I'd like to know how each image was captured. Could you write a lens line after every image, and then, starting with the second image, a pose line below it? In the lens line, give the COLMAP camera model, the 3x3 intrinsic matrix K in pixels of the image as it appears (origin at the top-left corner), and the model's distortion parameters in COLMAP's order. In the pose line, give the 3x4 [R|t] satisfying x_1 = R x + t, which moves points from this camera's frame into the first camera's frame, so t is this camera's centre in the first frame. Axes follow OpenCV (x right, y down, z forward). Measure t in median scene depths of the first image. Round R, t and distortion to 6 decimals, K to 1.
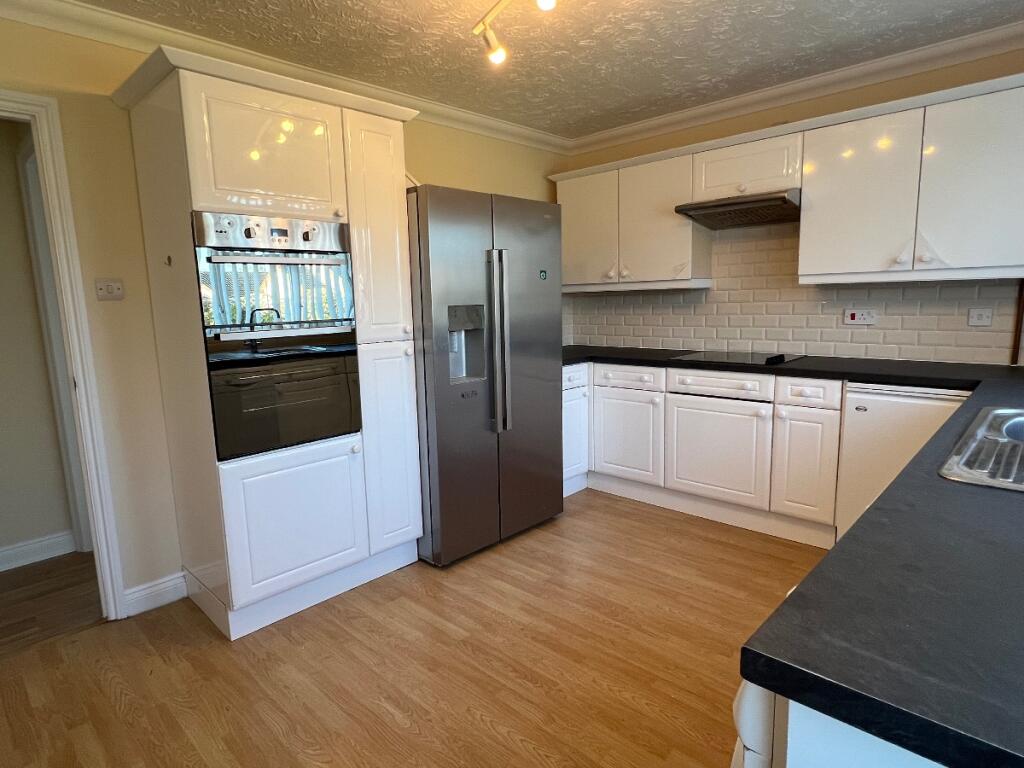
lens RADIAL K [[570.9, 0, 508.9], [0, 570.9, 383.9], [0, 0, 1]] dist [-0.007939, -0.002849]
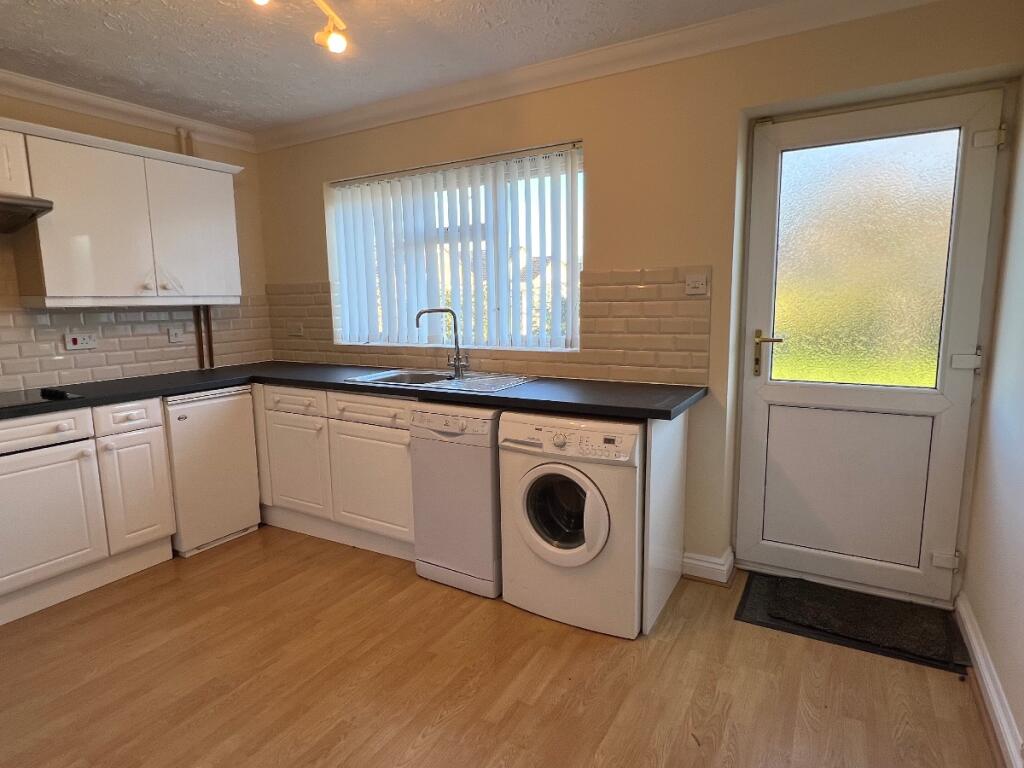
lens RADIAL K [[570.9, 0, 508.3], [0, 570.9, 384.5], [0, 0, 1]] dist [-0.007939, -0.002849]
pose [[-0.232145, -0.106743, 0.966806, -0.551520], [0.173429, 0.973491, 0.149124, -0.068670], [-0.957095, 0.202291, -0.207479, 0.553280]]
